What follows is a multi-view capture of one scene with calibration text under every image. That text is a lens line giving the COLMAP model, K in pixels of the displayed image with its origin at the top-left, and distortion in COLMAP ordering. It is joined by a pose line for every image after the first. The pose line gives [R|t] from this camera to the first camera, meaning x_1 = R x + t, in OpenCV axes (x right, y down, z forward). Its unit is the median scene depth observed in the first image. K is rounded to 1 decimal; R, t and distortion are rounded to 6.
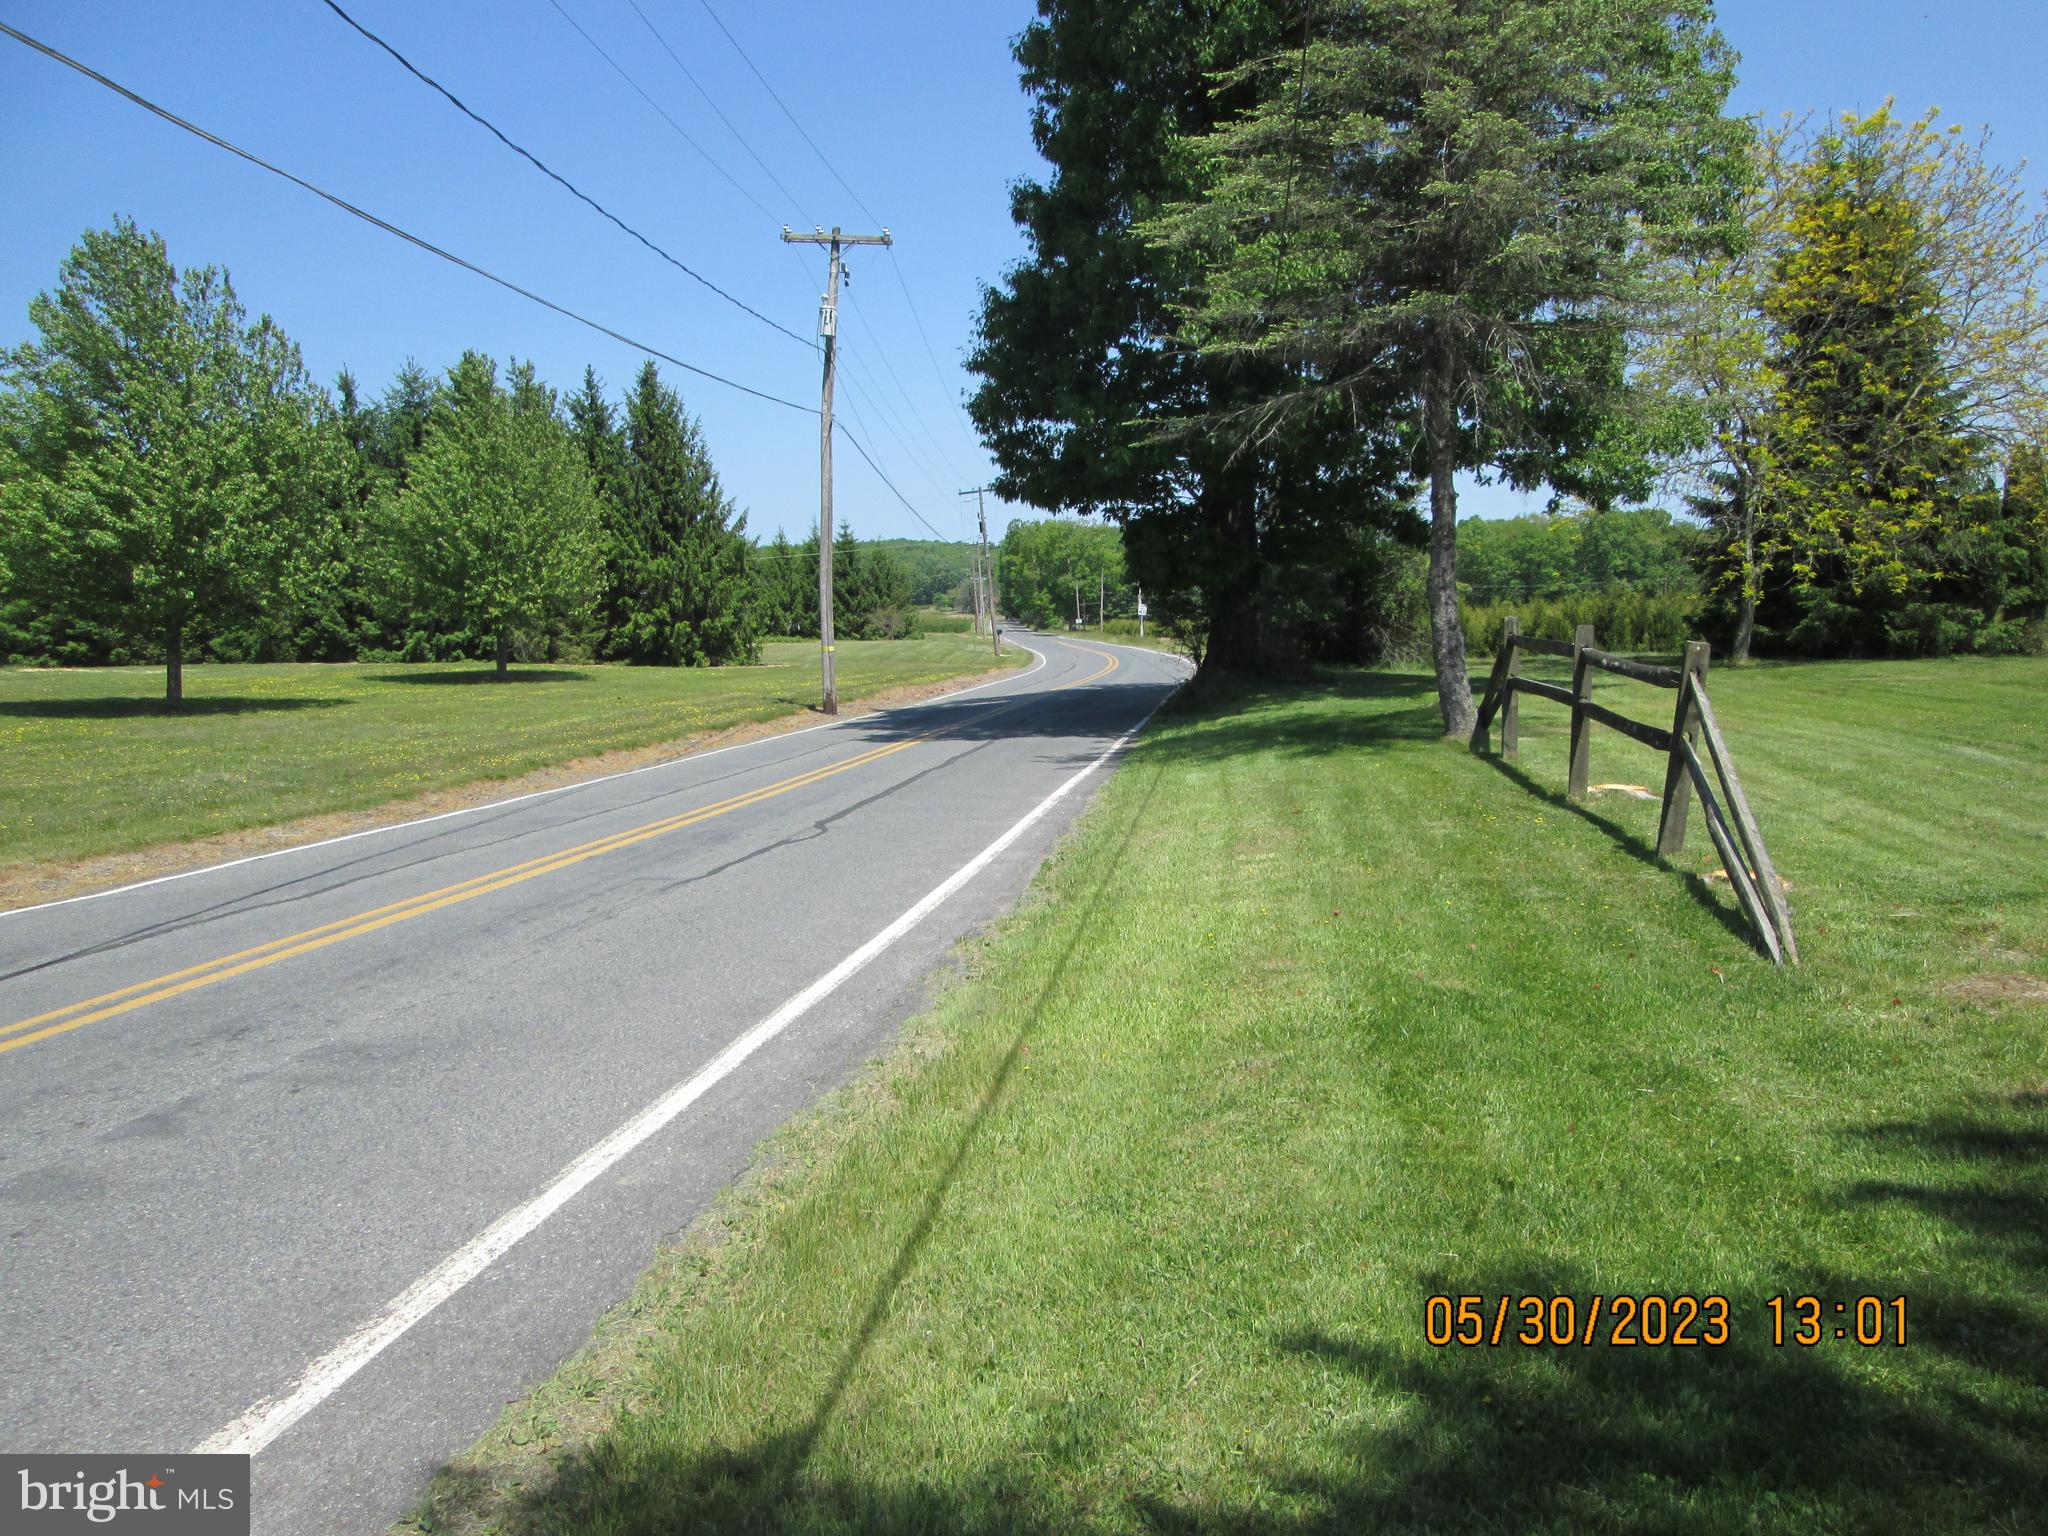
lens RADIAL K [[1691.1, 0, 1023.0], [0, 1691.1, 767.7], [0, 0, 1]] dist [-0.008154, -0.003380]
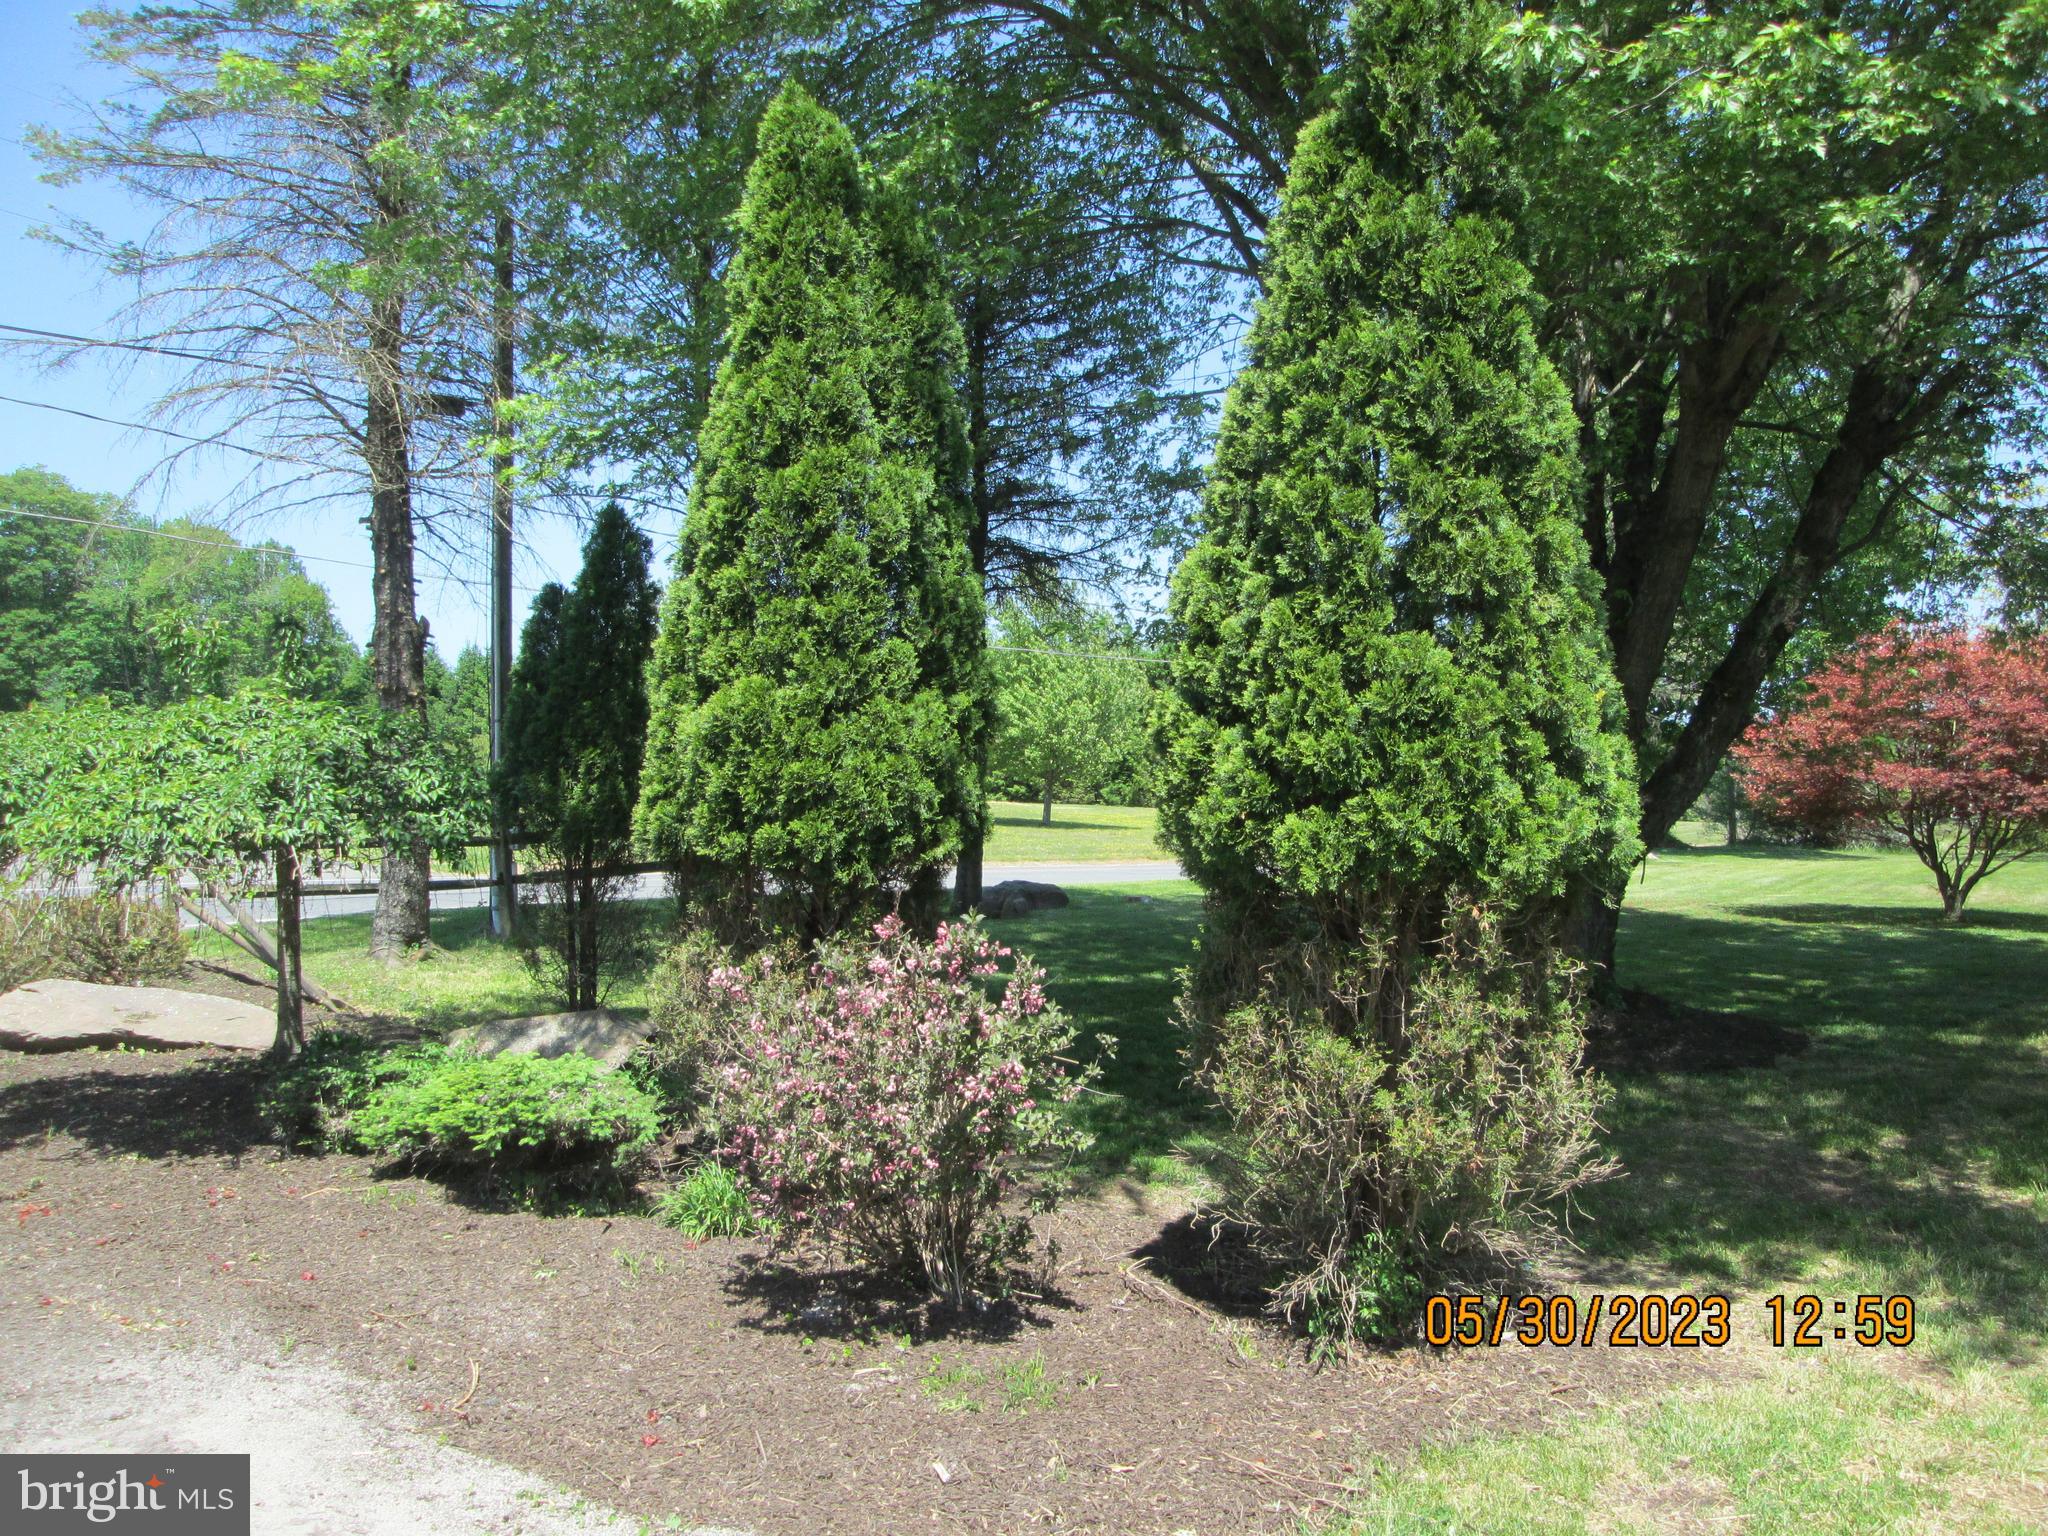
lens RADIAL K [[1691.1, 0, 1024.1], [0, 1691.1, 768.5], [0, 0, 1]] dist [-0.008154, -0.003380]
pose [[0.860671, 0.045996, -0.507080, 0.209784], [-0.095283, 0.992867, -0.071663, 0.018140], [0.500167, 0.109994, 0.858914, -0.299932]]
